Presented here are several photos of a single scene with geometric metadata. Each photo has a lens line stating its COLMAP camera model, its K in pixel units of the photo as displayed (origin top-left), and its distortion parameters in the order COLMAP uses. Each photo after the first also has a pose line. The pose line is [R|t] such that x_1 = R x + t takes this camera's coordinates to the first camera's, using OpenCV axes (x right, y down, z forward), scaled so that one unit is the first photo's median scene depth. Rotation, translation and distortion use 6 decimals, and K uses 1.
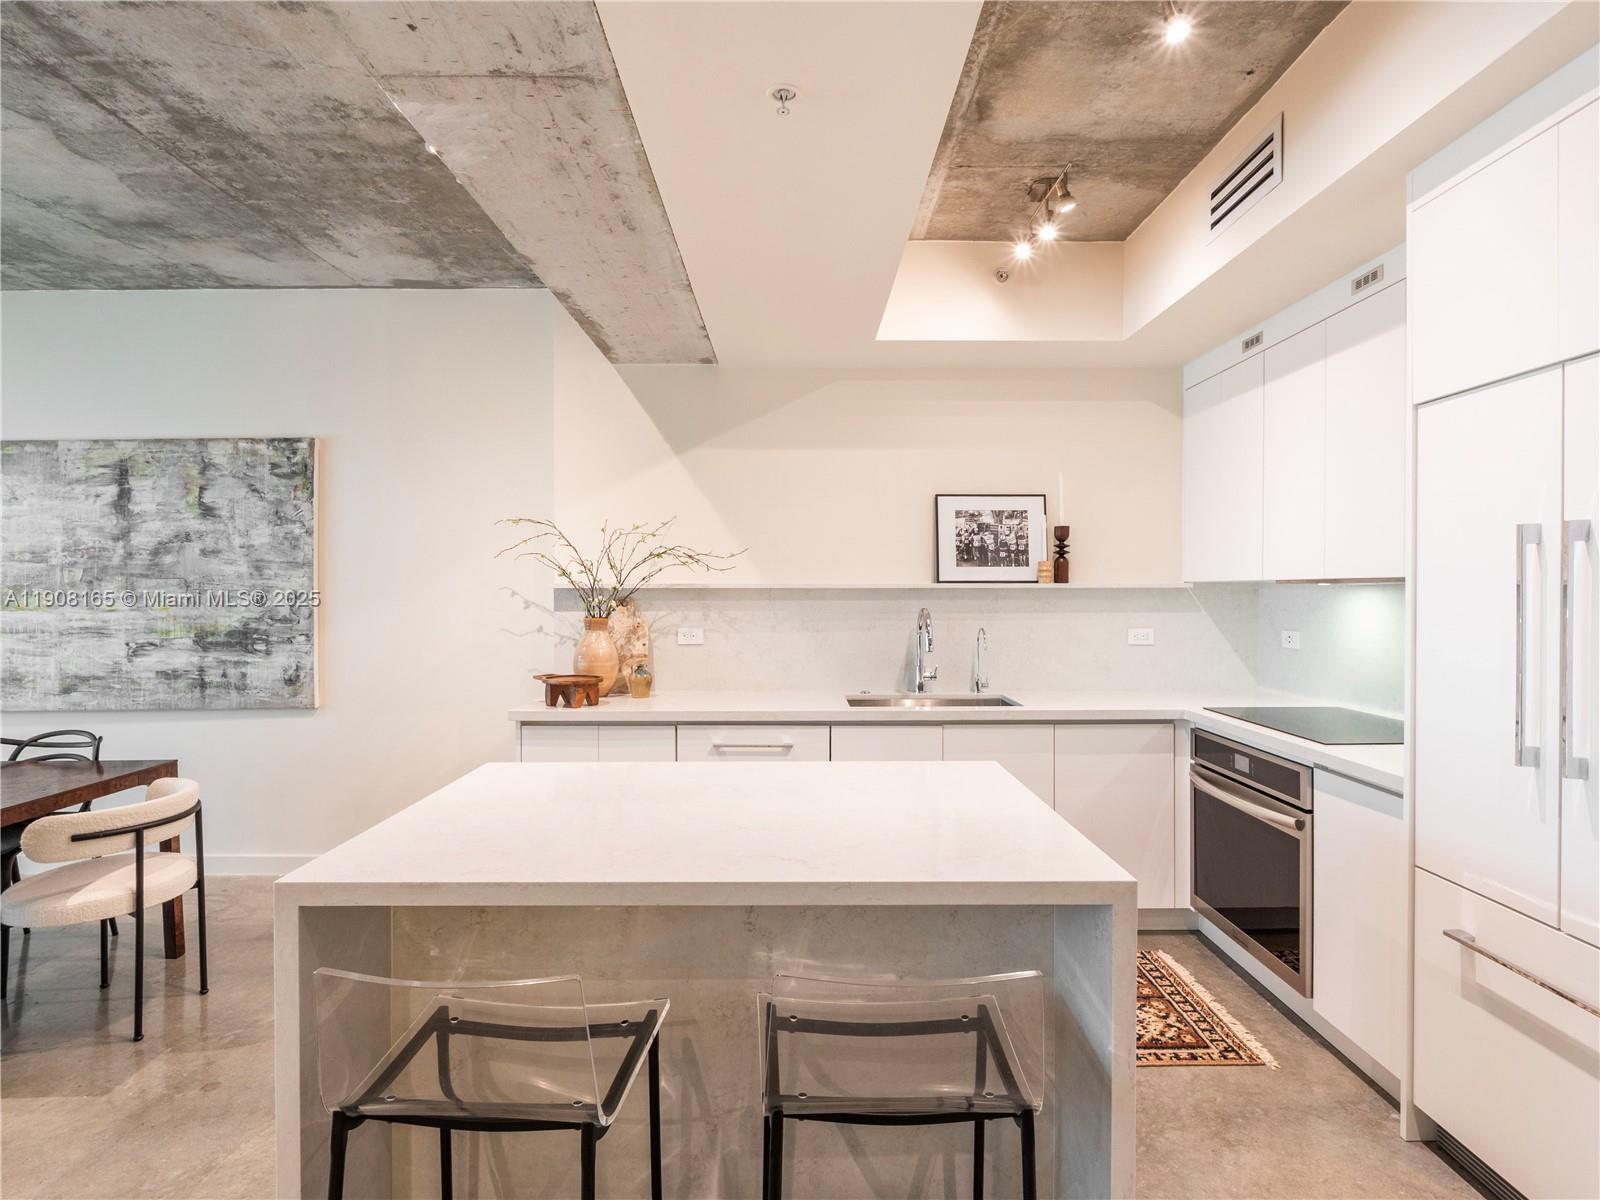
lens RADIAL K [[849.8, 0, 796.7], [0, 849.8, 596.4], [0, 0, 1]] dist [-0.003927, 0.000539]
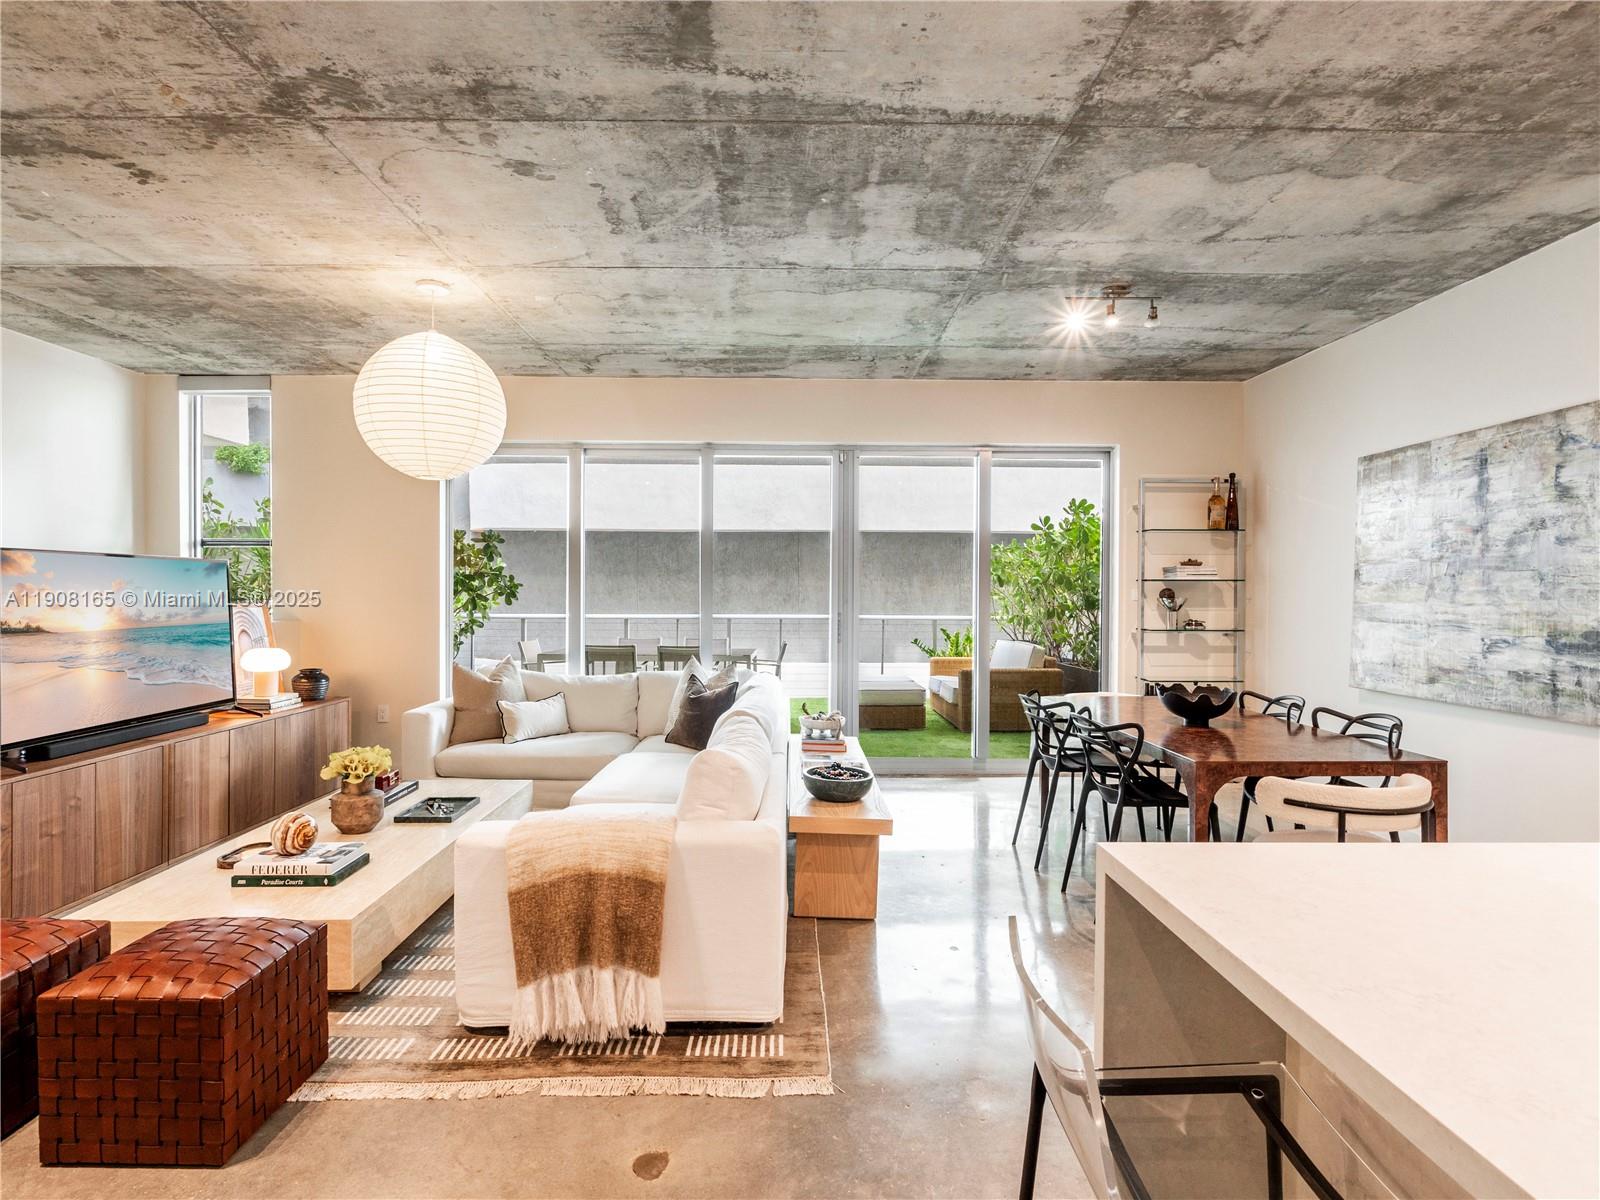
lens RADIAL K [[830.8, 0, 792.3], [0, 830.8, 596.9], [0, 0, 1]] dist [-0.006509, 0.000302]
pose [[0.009970, 0.011553, -0.999884, 0.147689], [-0.012330, 0.999859, 0.011430, 0.006879], [0.999874, 0.012215, 0.010111, 0.210696]]
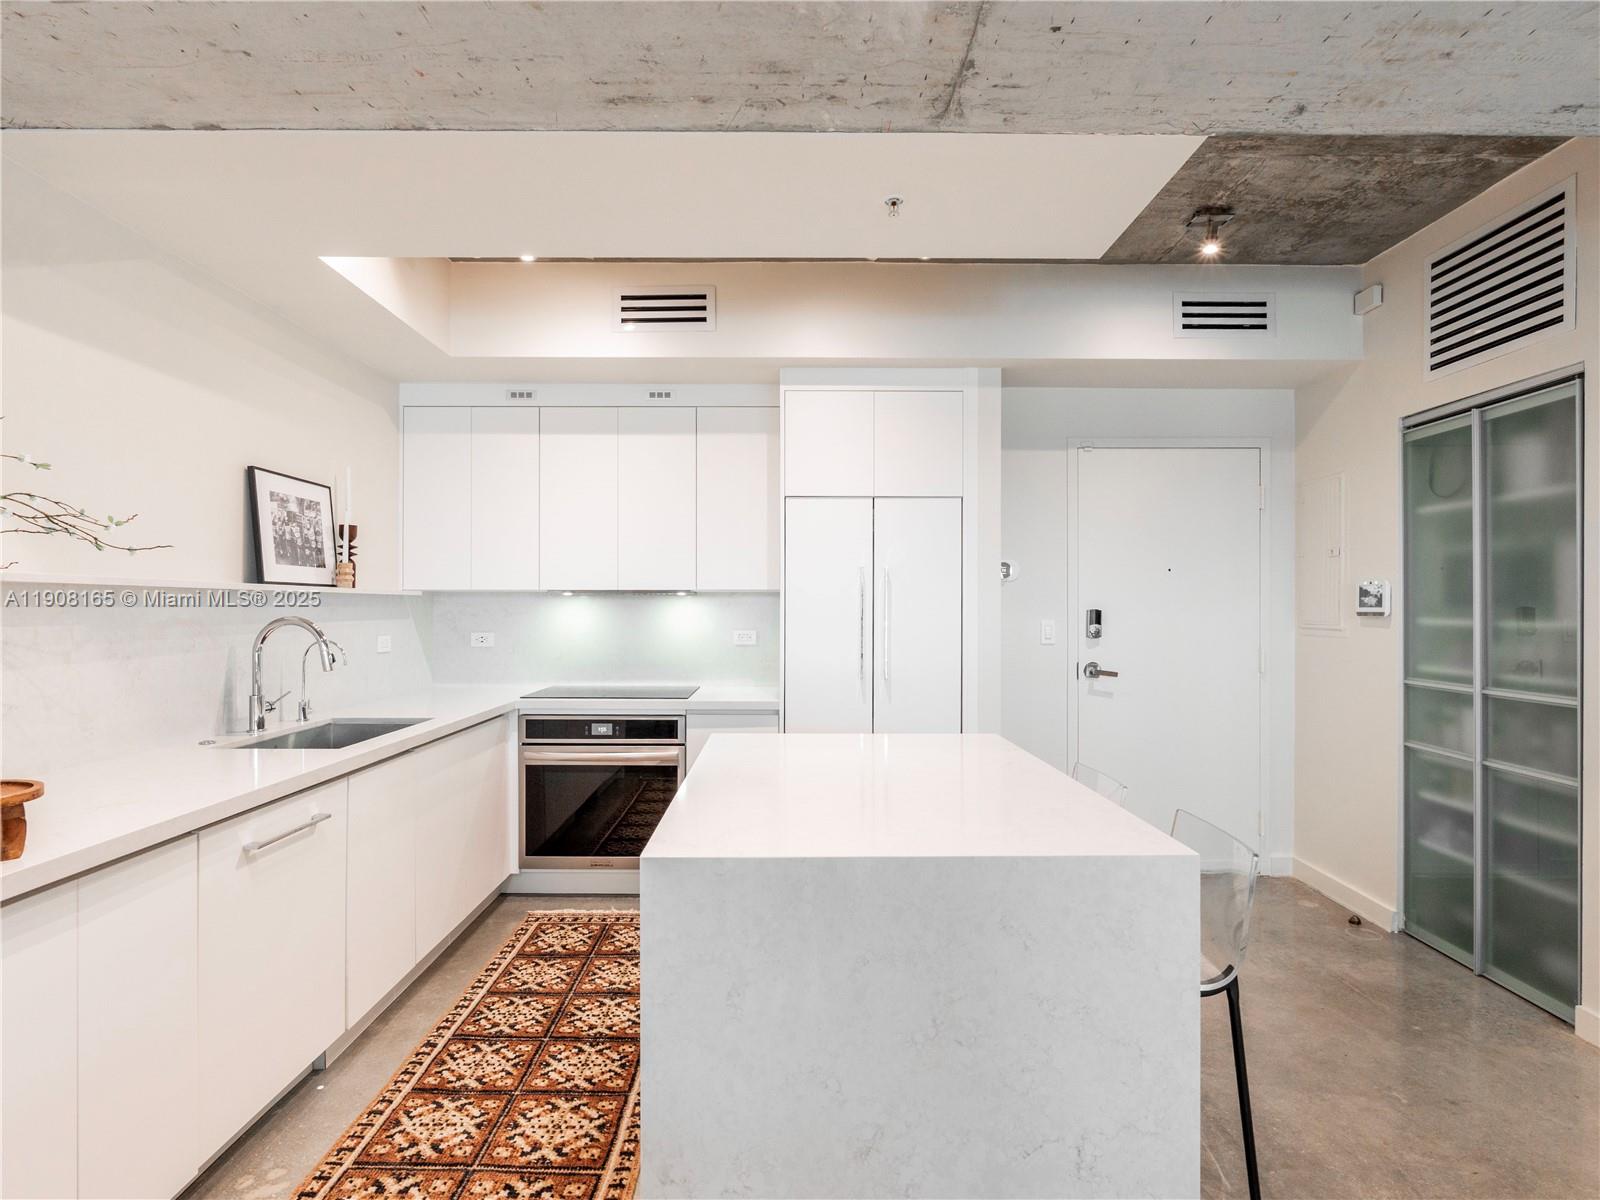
lens RADIAL K [[846.3, 0, 794.4], [0, 846.3, 607.2], [0, 0, 1]] dist [-0.006600, 0.000479]
pose [[-0.008237, 0.001006, 0.999966, -0.583931], [0.006934, 0.999976, -0.000949, 0.008480], [-0.999942, 0.006926, -0.008244, 0.529714]]
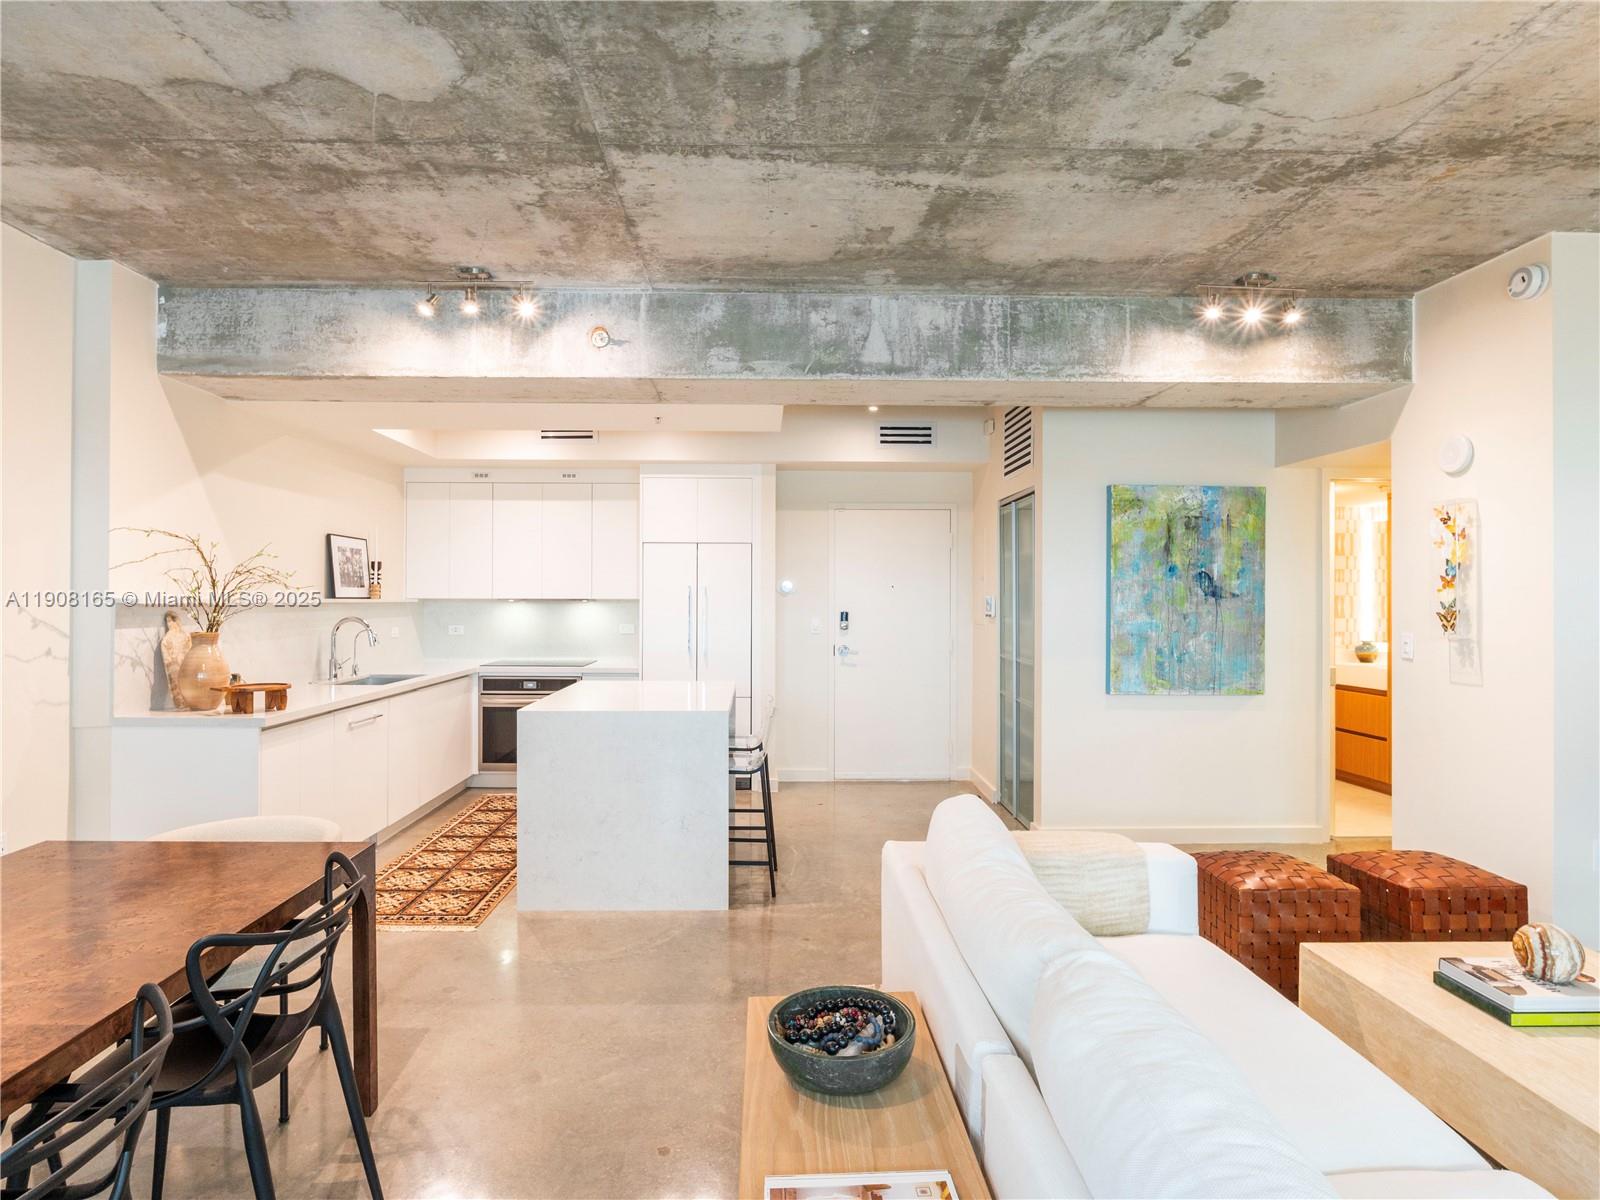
lens RADIAL K [[843.0, 0, 778.1], [0, 843.0, 597.5], [0, 0, 1]] dist [-0.006138, -0.000397]
pose [[-0.022468, 0.002659, 0.999744, -1.198436], [0.004488, 0.999987, -0.002559, -0.011382], [-0.999737, 0.004429, -0.022480, 0.313810]]
